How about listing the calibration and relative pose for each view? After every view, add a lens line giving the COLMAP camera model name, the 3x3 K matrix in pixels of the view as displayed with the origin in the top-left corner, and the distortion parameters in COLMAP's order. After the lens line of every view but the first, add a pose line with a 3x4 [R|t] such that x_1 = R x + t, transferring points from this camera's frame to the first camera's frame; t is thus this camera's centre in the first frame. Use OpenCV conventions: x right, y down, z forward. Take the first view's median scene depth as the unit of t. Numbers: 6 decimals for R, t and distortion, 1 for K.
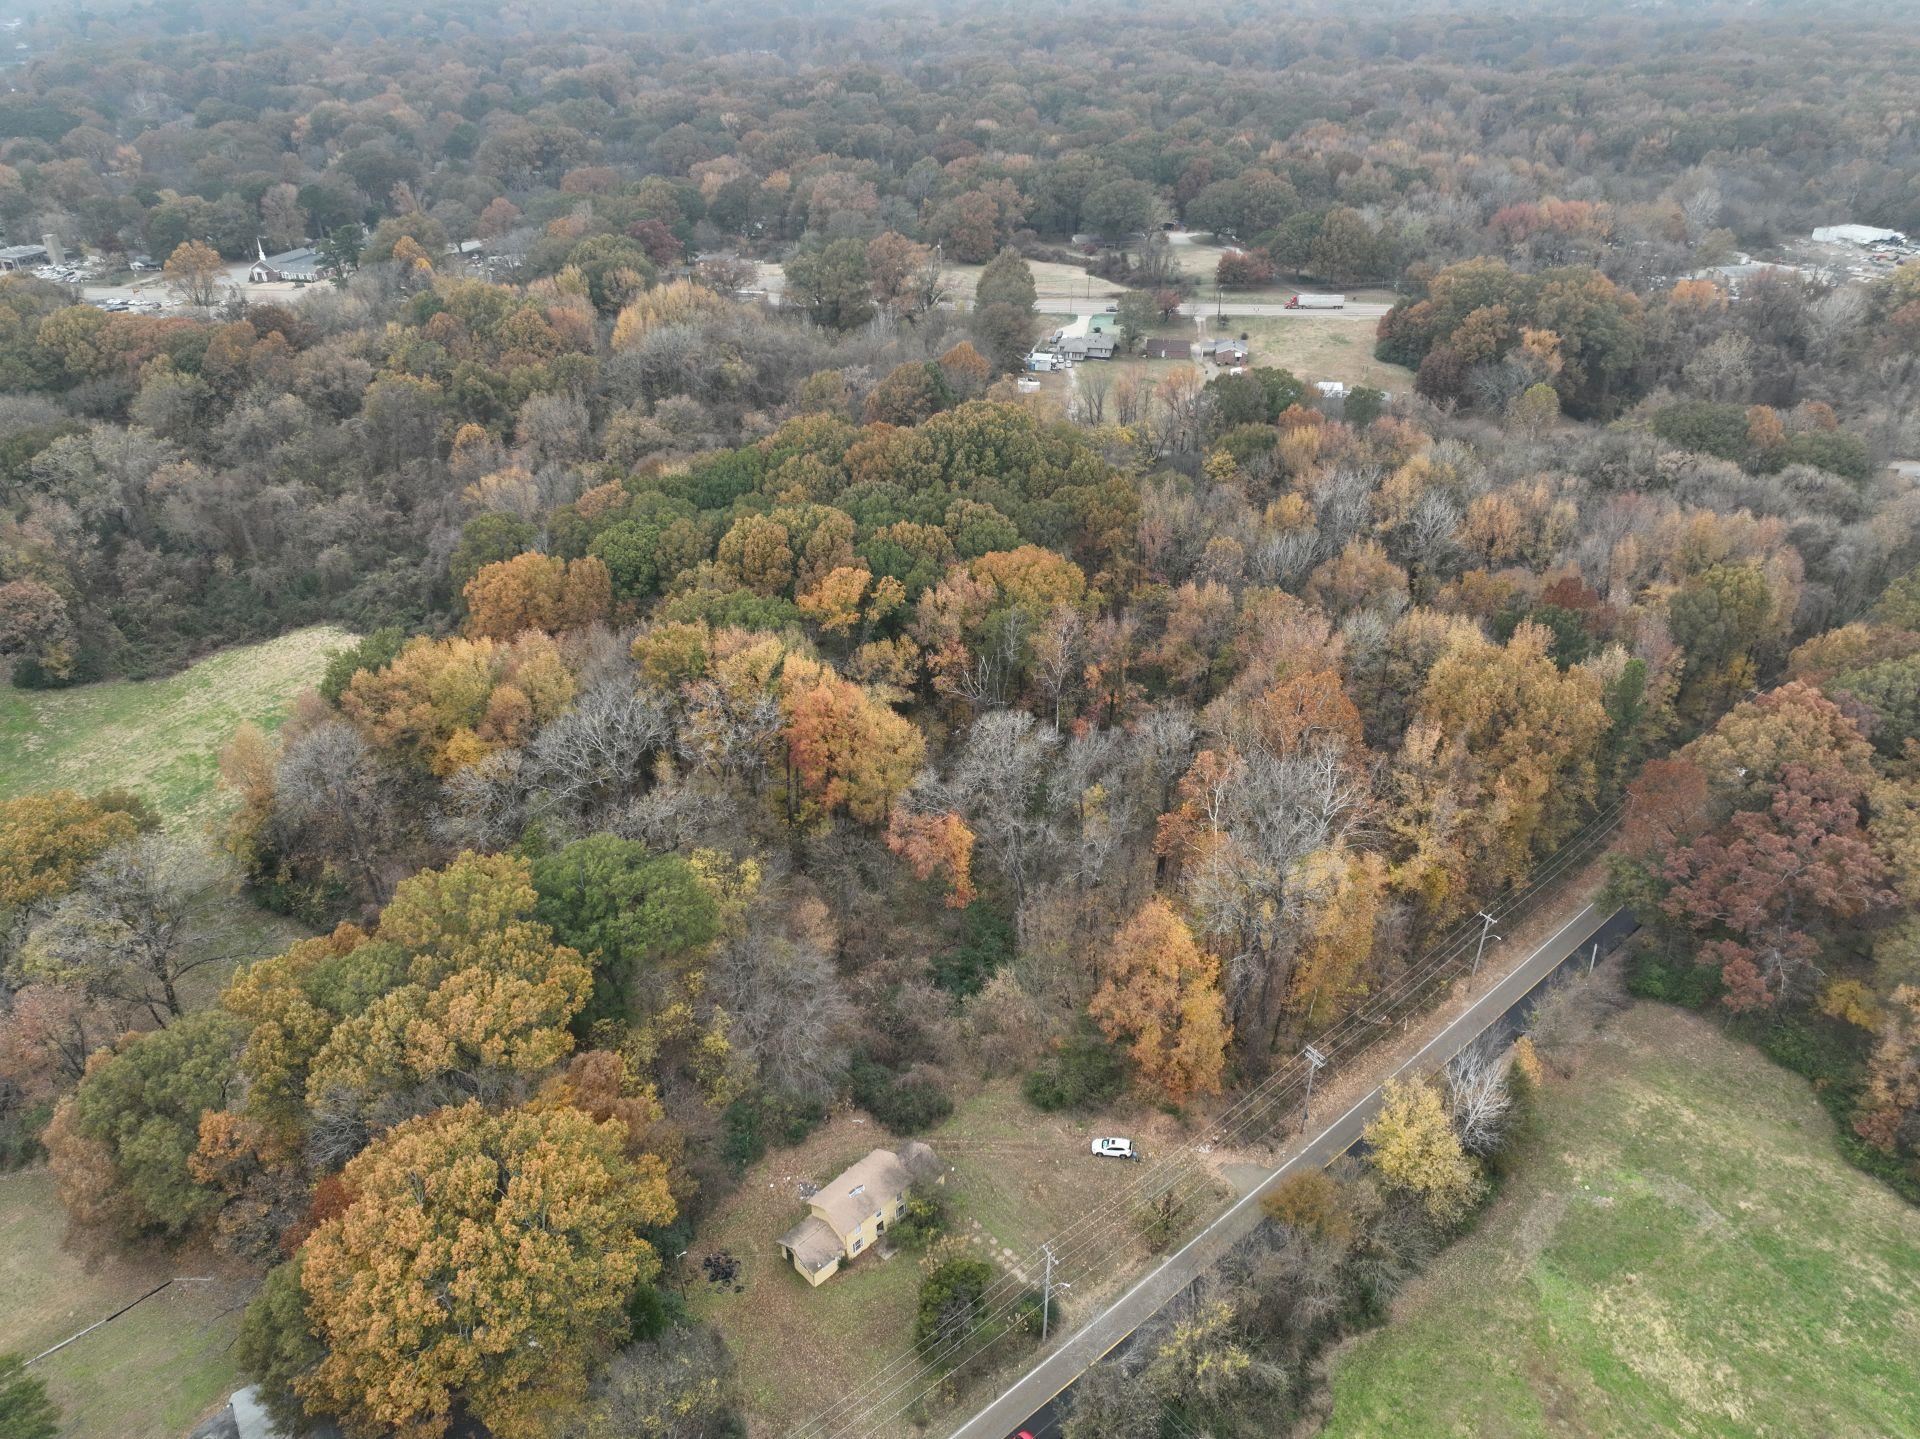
lens RADIAL K [[1346.2, 0, 968.1], [0, 1346.2, 712.2], [0, 0, 1]] dist [-0.004938, 0.026527]
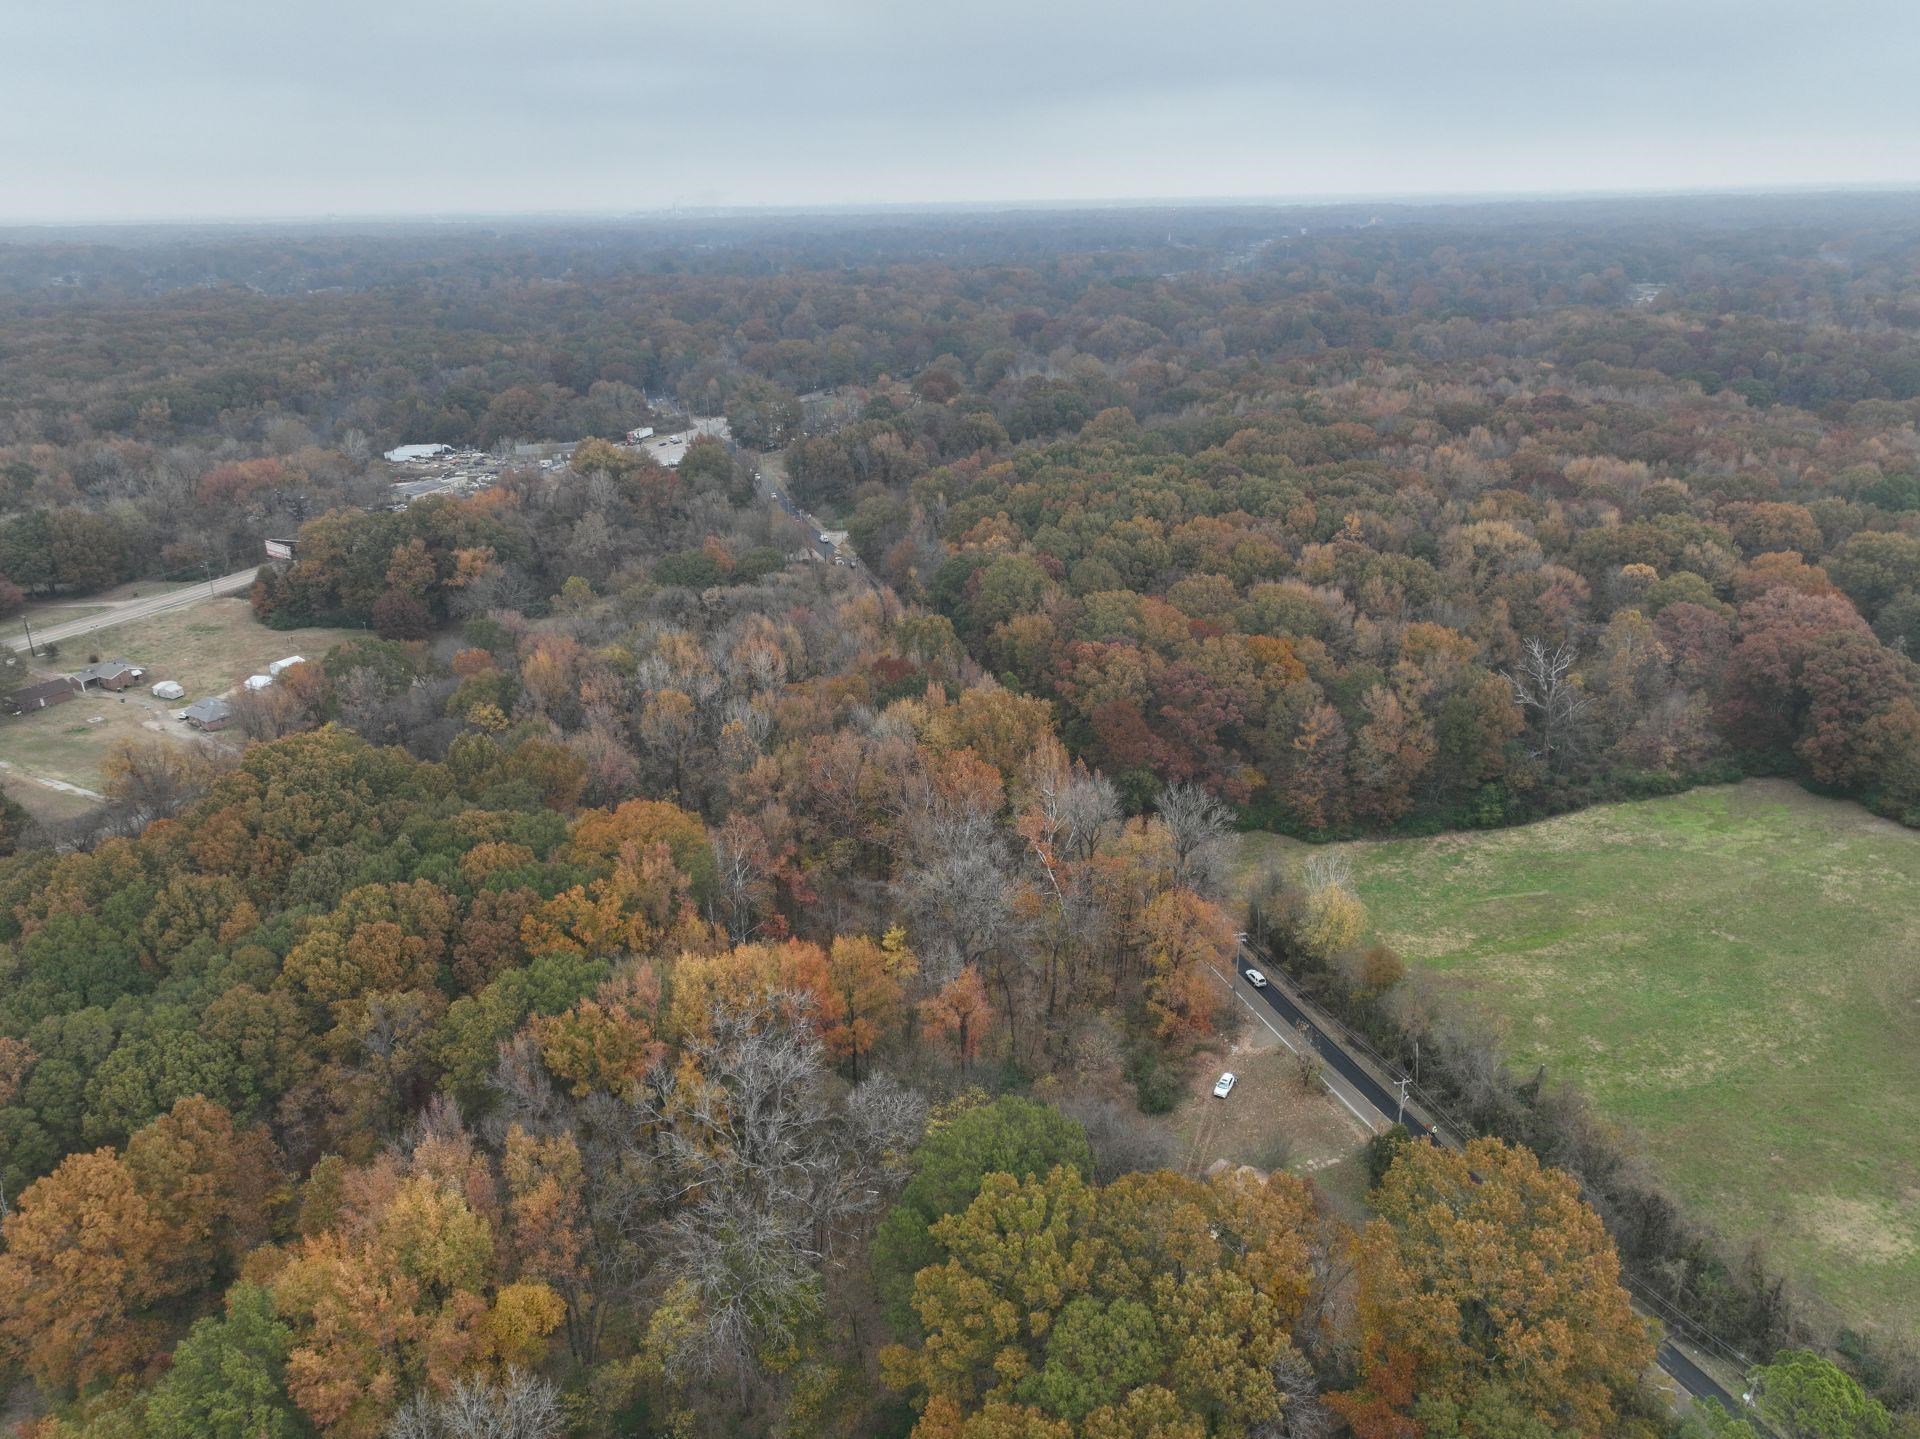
lens RADIAL K [[1346.2, 0, 962.9], [0, 1346.2, 722.0], [0, 0, 1]] dist [-0.004938, 0.026527]
pose [[0.359564, -0.341586, 0.868350, -0.717973], [0.483640, 0.864057, 0.139633, -0.200043], [-0.798001, 0.369762, 0.475889, 0.346363]]
